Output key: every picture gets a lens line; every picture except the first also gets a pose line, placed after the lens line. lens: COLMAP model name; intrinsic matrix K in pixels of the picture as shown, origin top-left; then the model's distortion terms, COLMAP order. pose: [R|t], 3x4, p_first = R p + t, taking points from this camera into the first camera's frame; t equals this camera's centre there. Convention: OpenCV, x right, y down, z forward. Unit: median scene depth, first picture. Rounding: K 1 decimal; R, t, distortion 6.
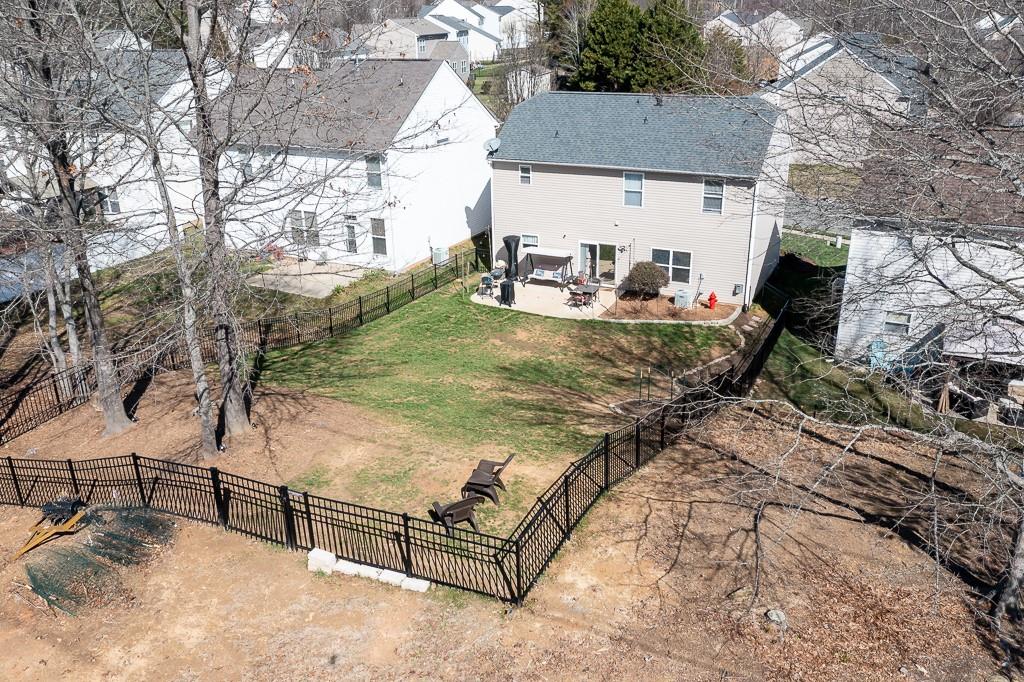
lens RADIAL K [[808.8, 0, 512.0], [0, 808.8, 341.0], [0, 0, 1]] dist [-0.009495, 0.002891]
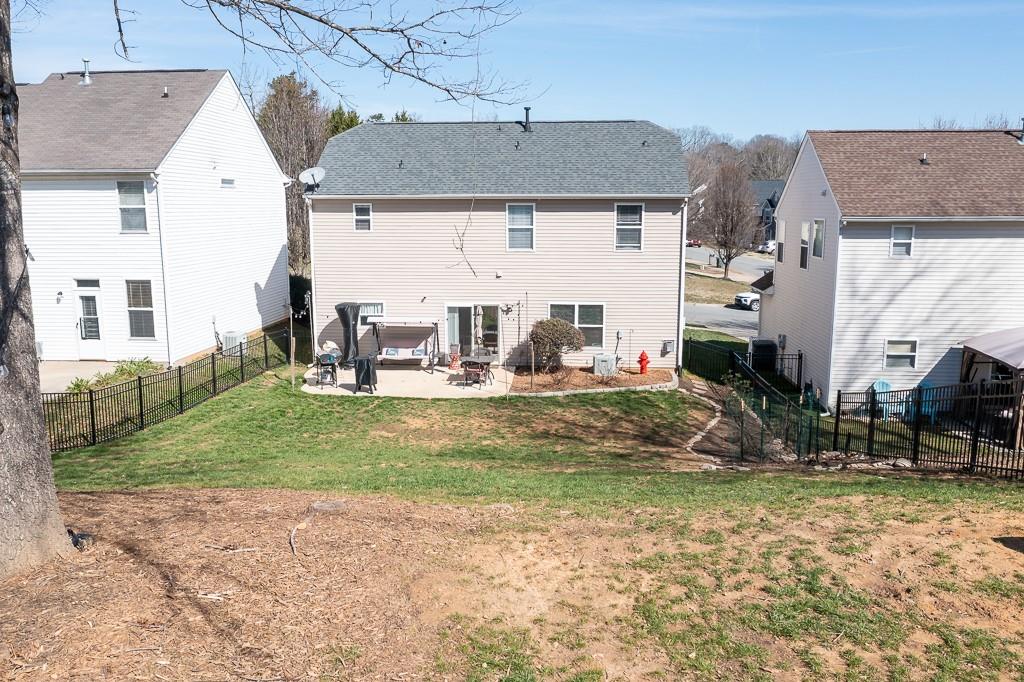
lens RADIAL K [[808.8, 0, 512.0], [0, 808.8, 341.0], [0, 0, 1]] dist [-0.009495, 0.002891]
pose [[0.927966, -0.048515, 0.369493, -0.134861], [0.124521, 0.974870, -0.184726, 0.051426], [-0.351246, 0.217429, 0.910687, 0.336360]]
